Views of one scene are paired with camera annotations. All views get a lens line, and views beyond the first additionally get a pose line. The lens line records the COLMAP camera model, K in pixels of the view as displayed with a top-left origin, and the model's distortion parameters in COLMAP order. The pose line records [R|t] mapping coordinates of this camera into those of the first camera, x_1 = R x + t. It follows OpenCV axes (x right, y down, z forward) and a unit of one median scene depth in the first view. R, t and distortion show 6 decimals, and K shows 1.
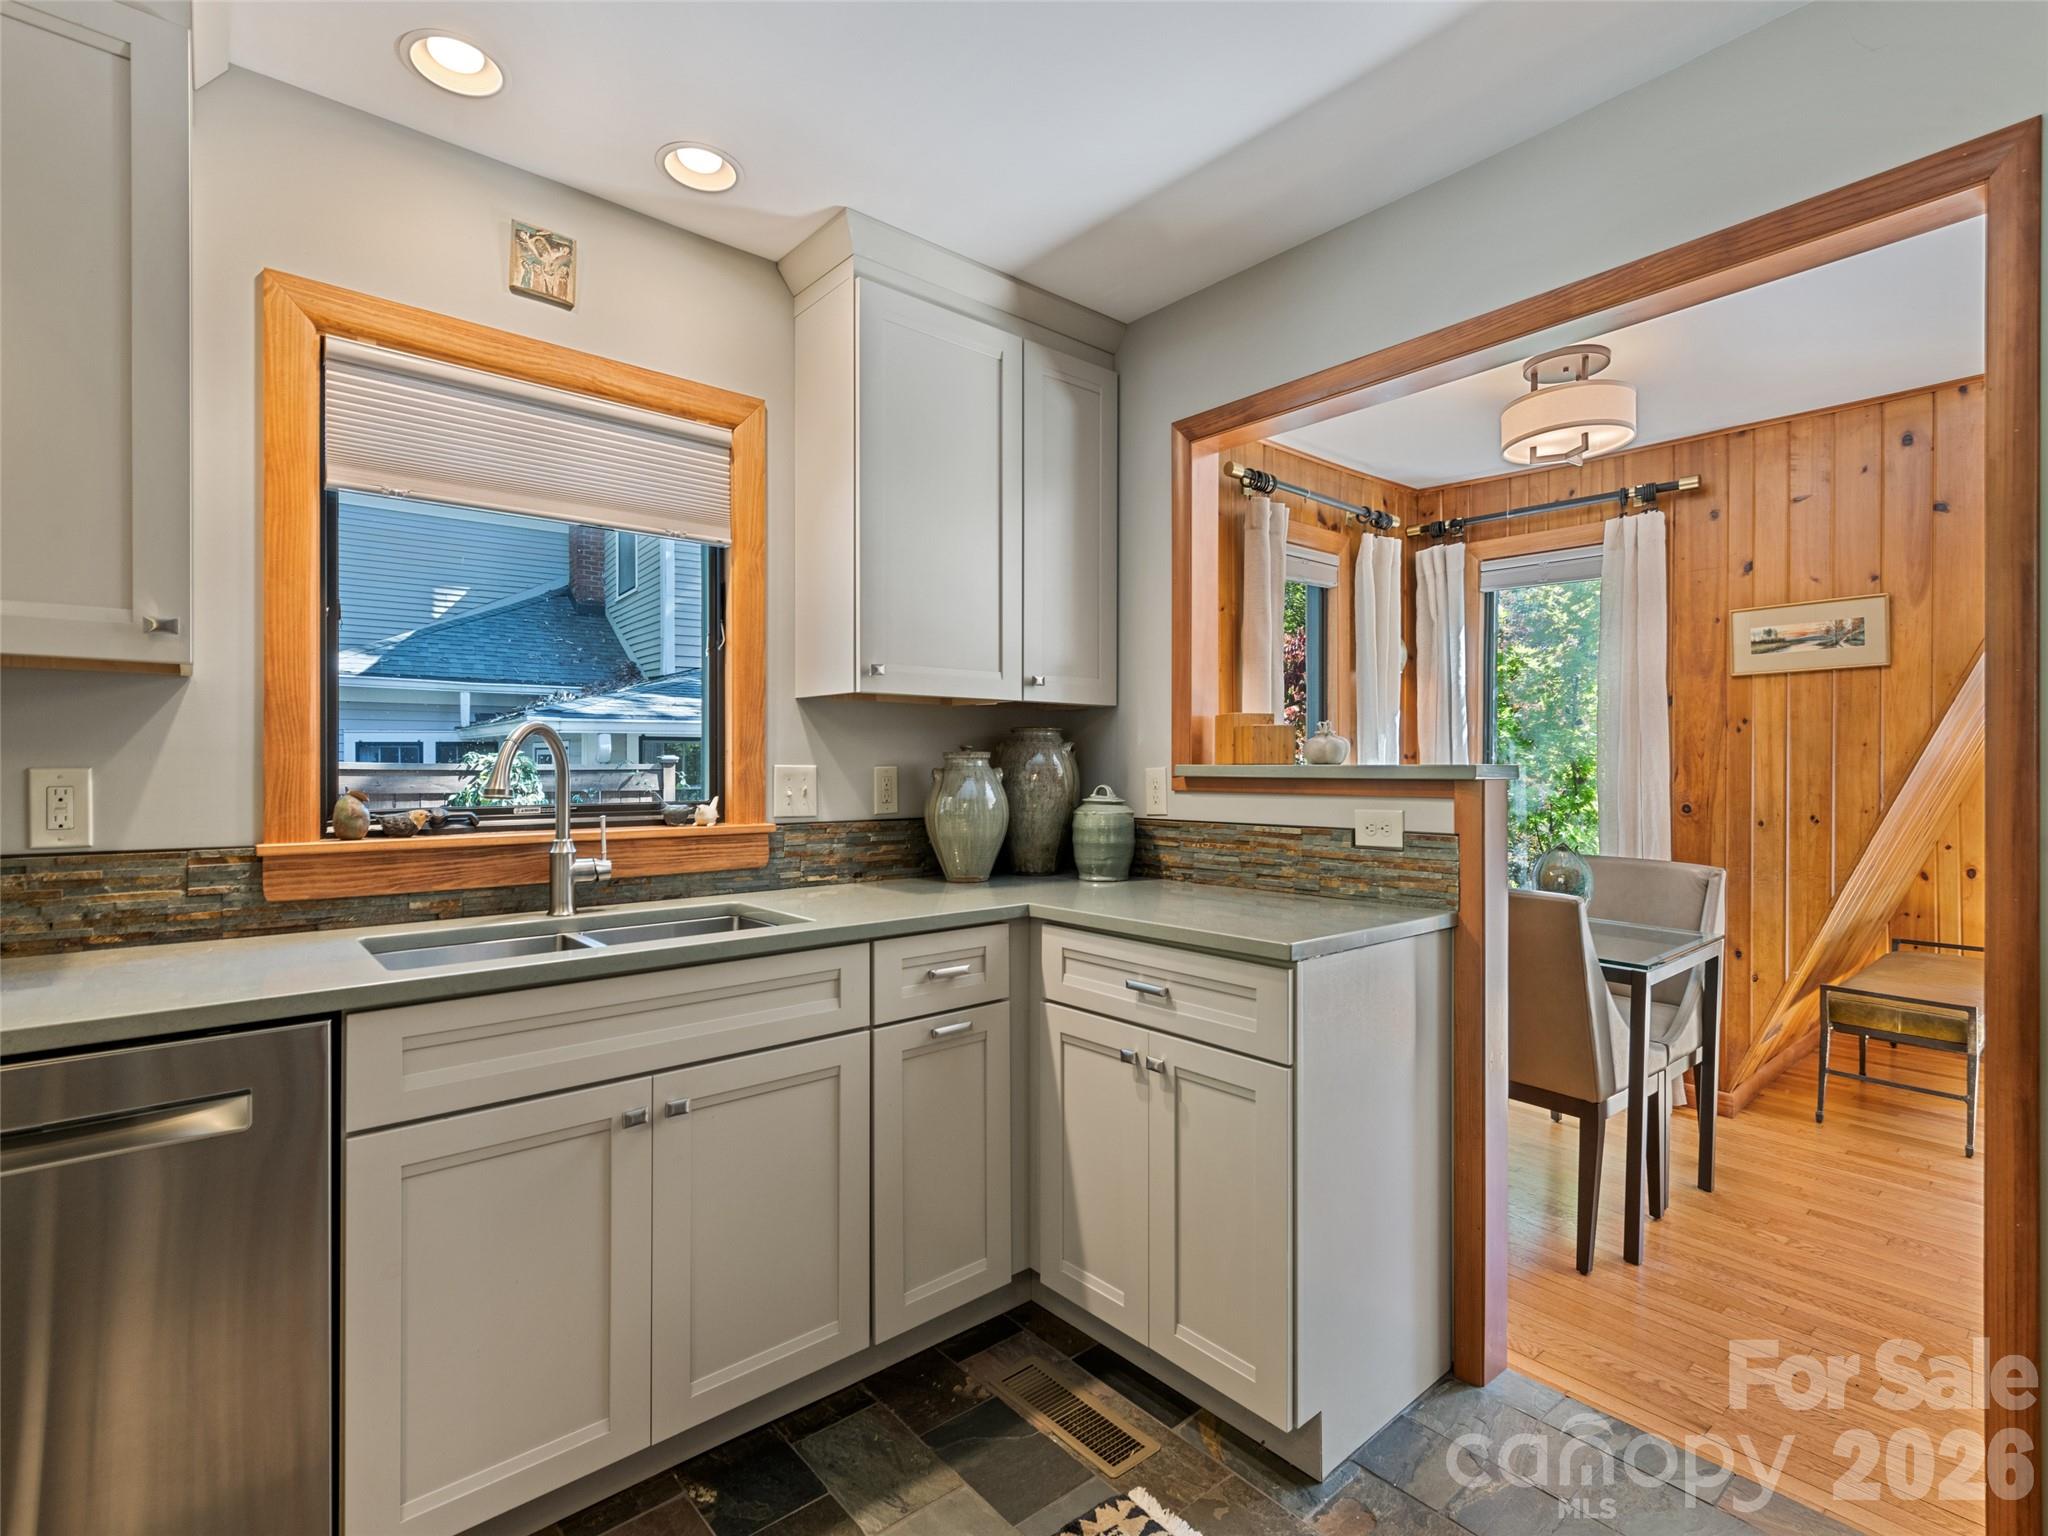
lens RADIAL K [[1010.0, 0, 1034.0], [0, 1010.0, 725.2], [0, 0, 1]] dist [0.017433, -0.006492]
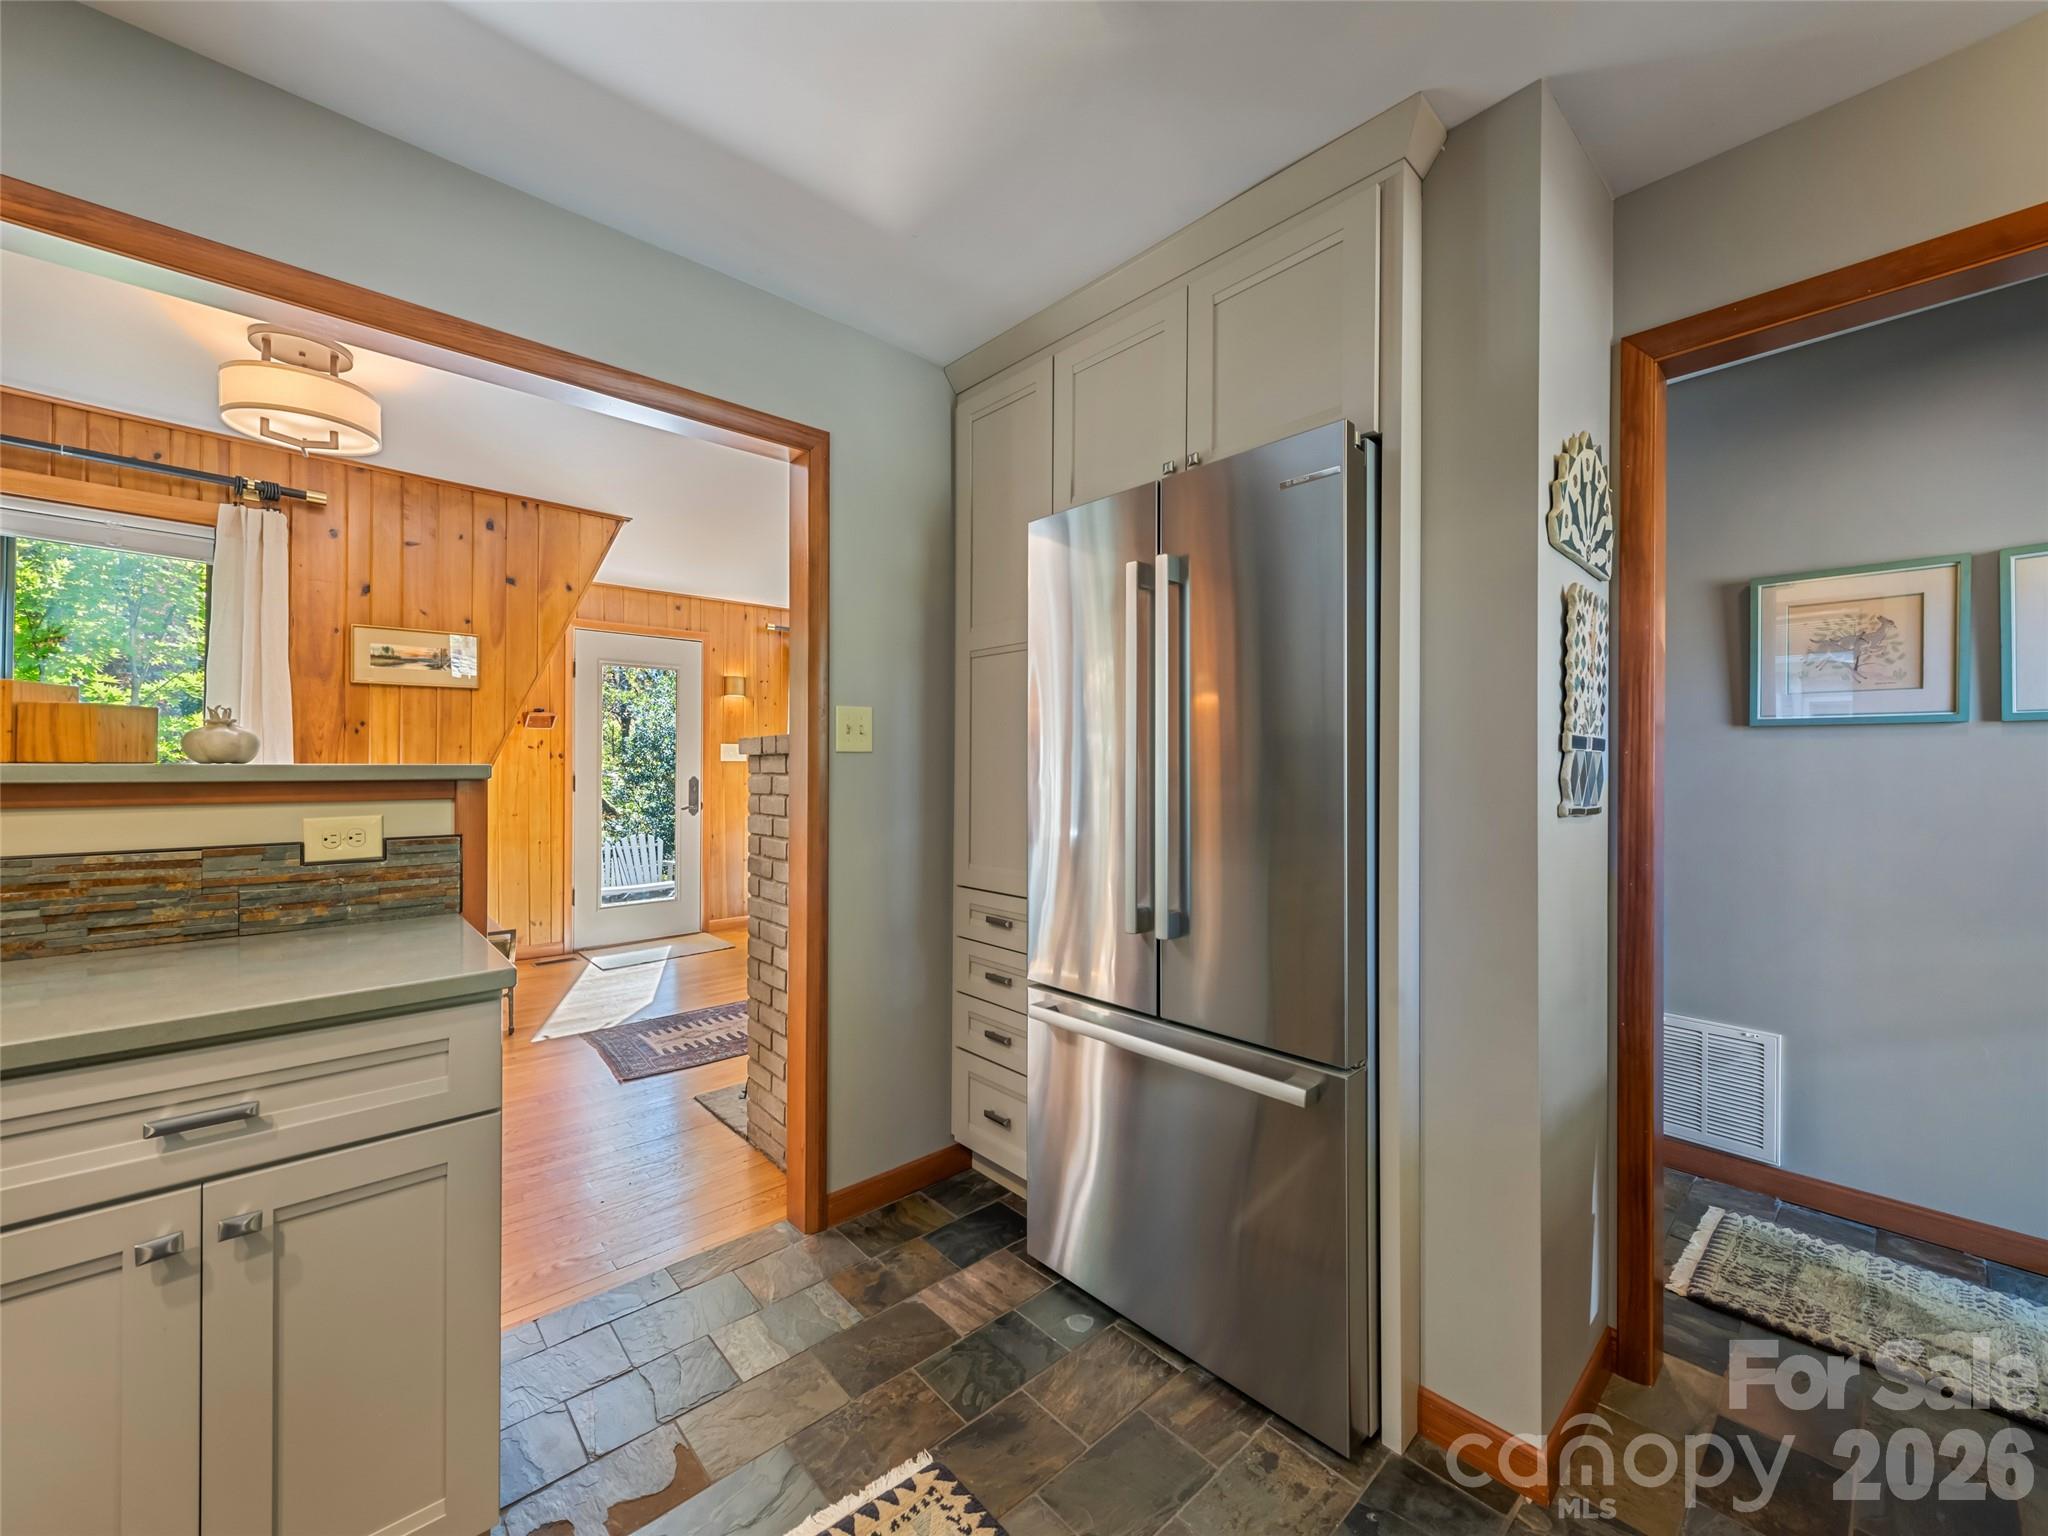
lens RADIAL K [[815.1, 0, 1022.7], [0, 815.1, 734.4], [0, 0, 1]] dist [0.010949, -0.004553]
pose [[-0.048944, 0.035482, 0.998171, -0.281411], [-0.044903, 0.998280, -0.037687, 0.010536], [-0.997792, -0.046665, -0.047266, 0.339770]]
